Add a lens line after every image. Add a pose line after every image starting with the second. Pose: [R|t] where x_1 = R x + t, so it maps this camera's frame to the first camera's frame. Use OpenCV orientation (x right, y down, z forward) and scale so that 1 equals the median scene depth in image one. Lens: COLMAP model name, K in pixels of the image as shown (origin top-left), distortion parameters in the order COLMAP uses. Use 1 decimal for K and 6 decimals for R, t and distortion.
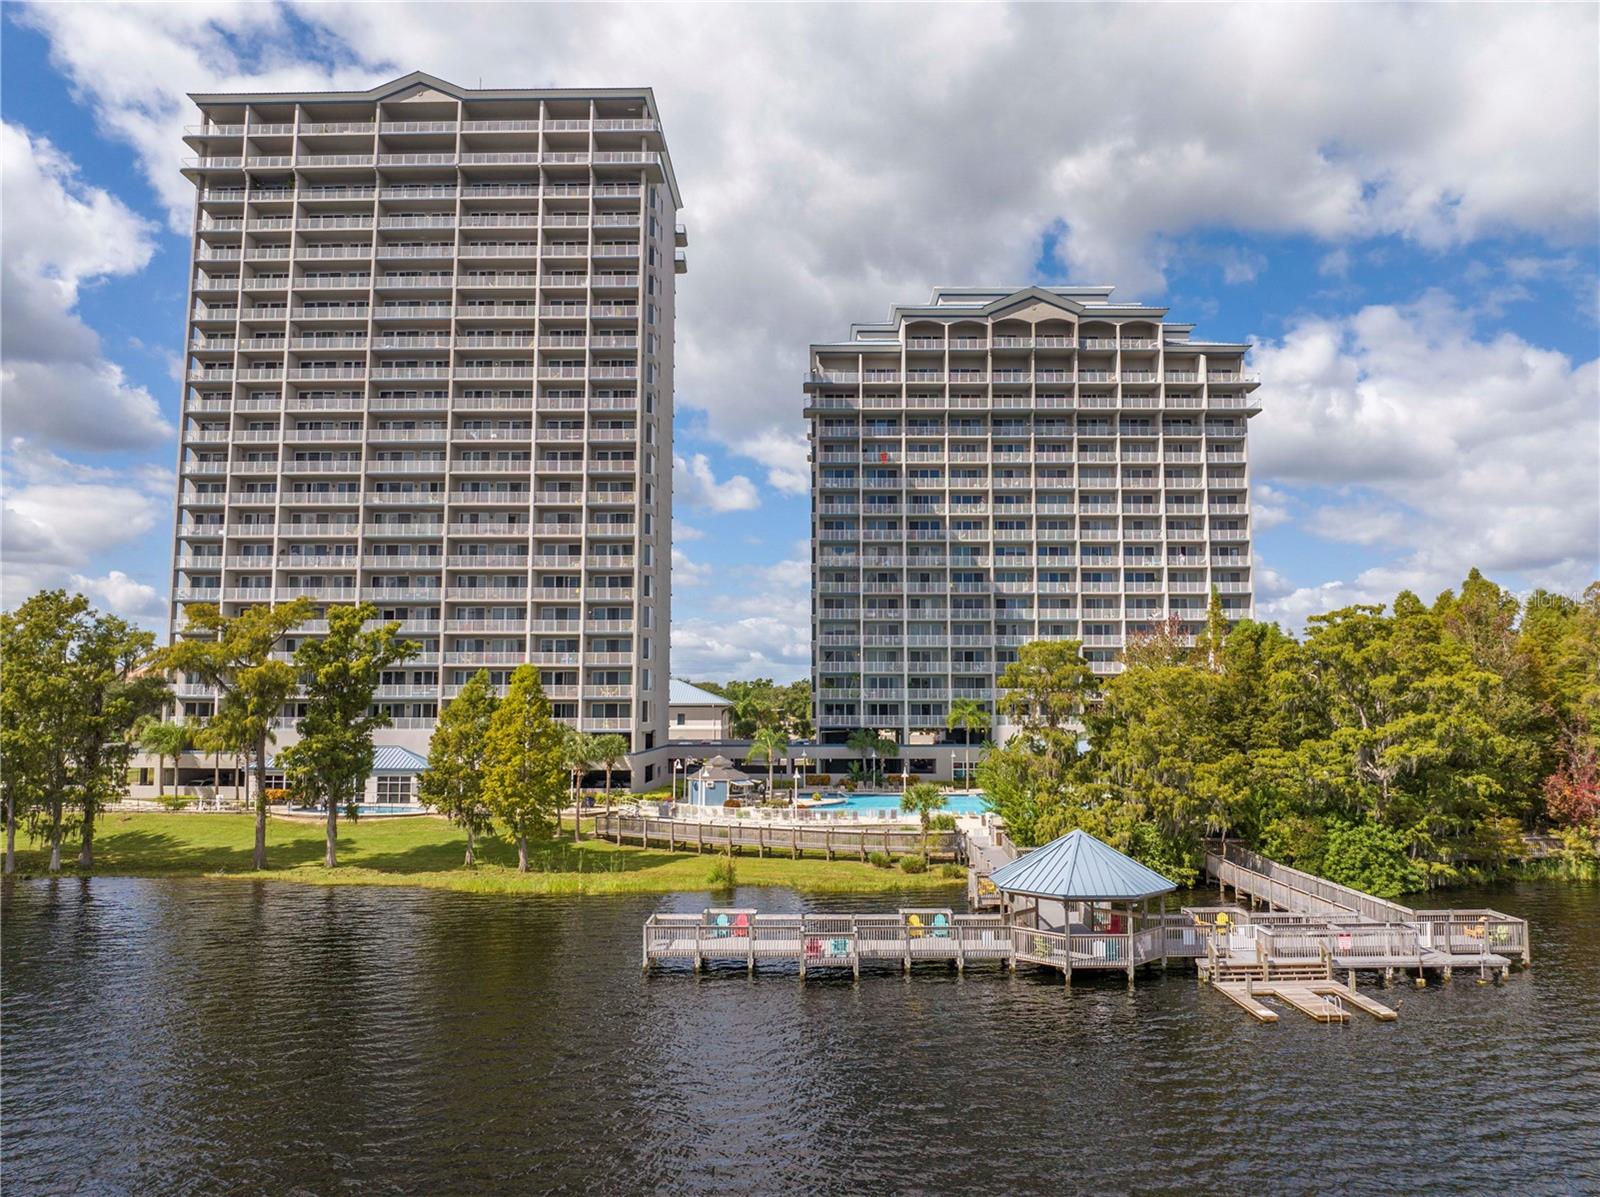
lens RADIAL K [[1132.0, 0, 805.1], [0, 1132.0, 588.8], [0, 0, 1]] dist [-0.026259, -0.027895]
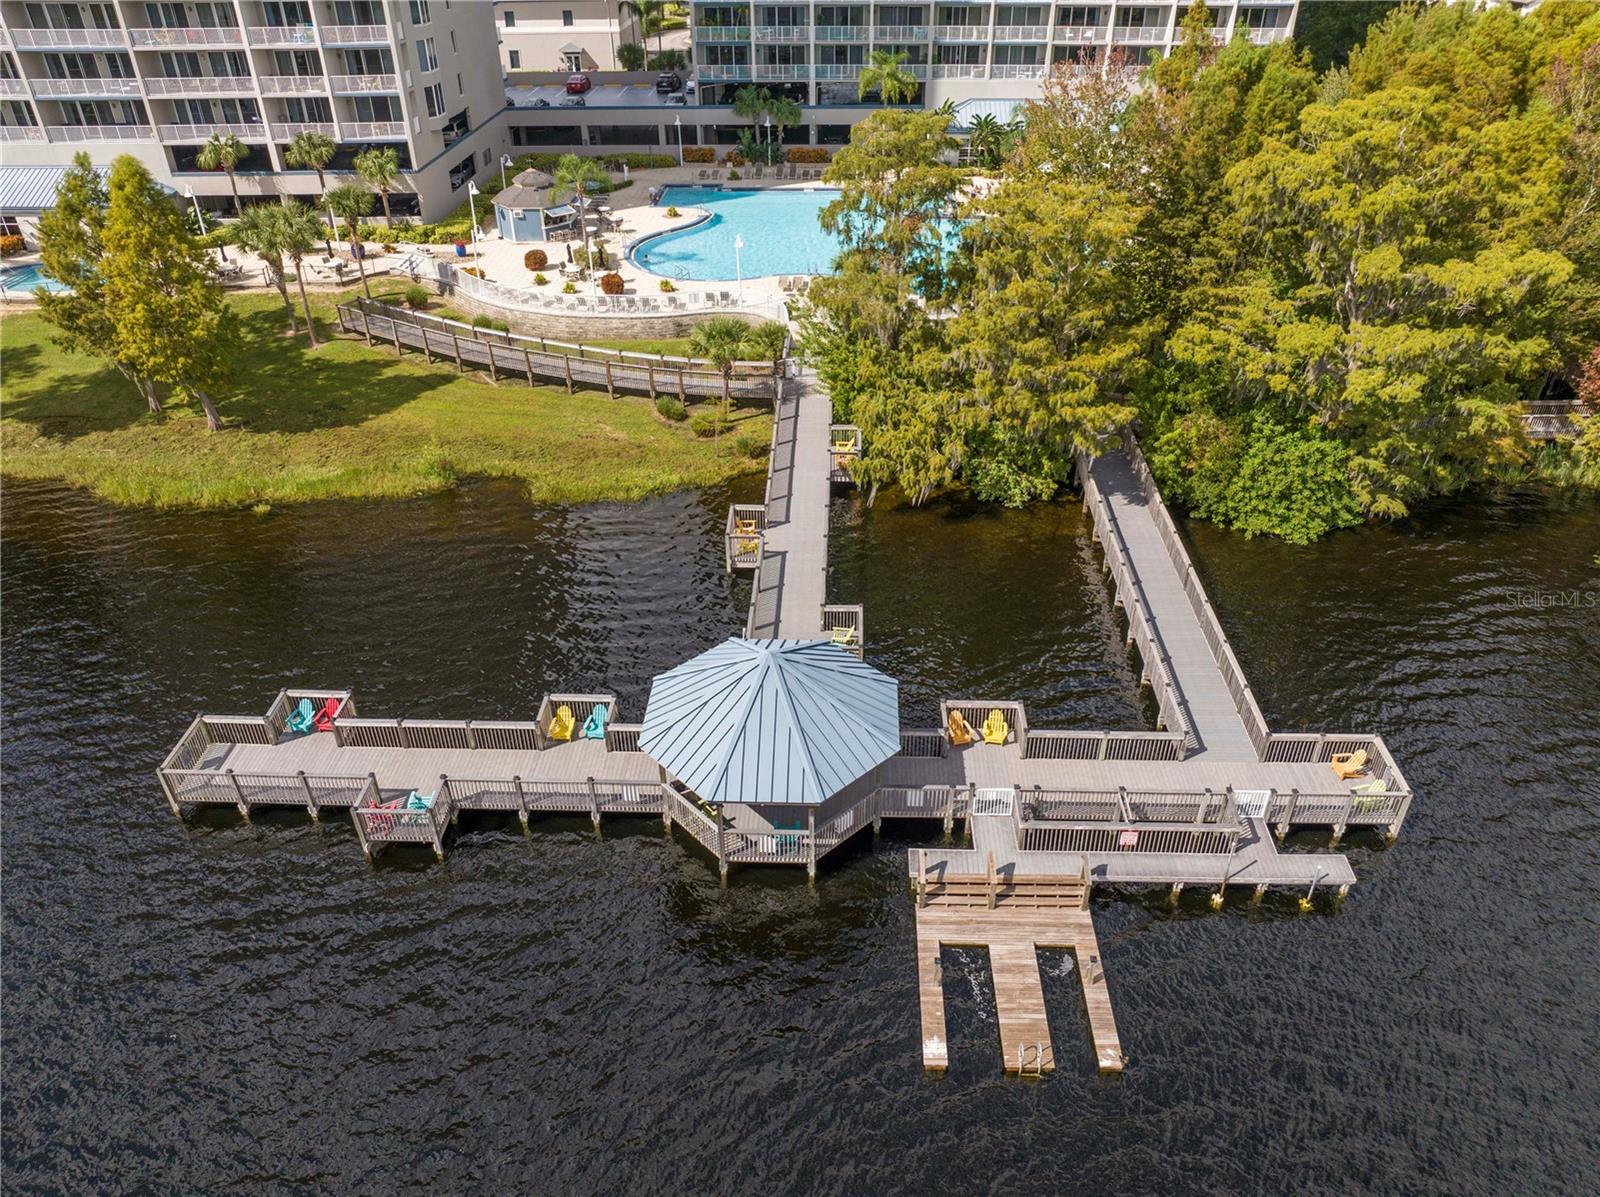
lens RADIAL K [[1132.0, 0, 805.1], [0, 1132.0, 588.8], [0, 0, 1]] dist [-0.026259, -0.027895]
pose [[0.999508, 0.009869, -0.029789, 0.109709], [0.011201, 0.774531, 0.632437, -0.090242], [0.029314, -0.632459, 0.774039, 0.200232]]
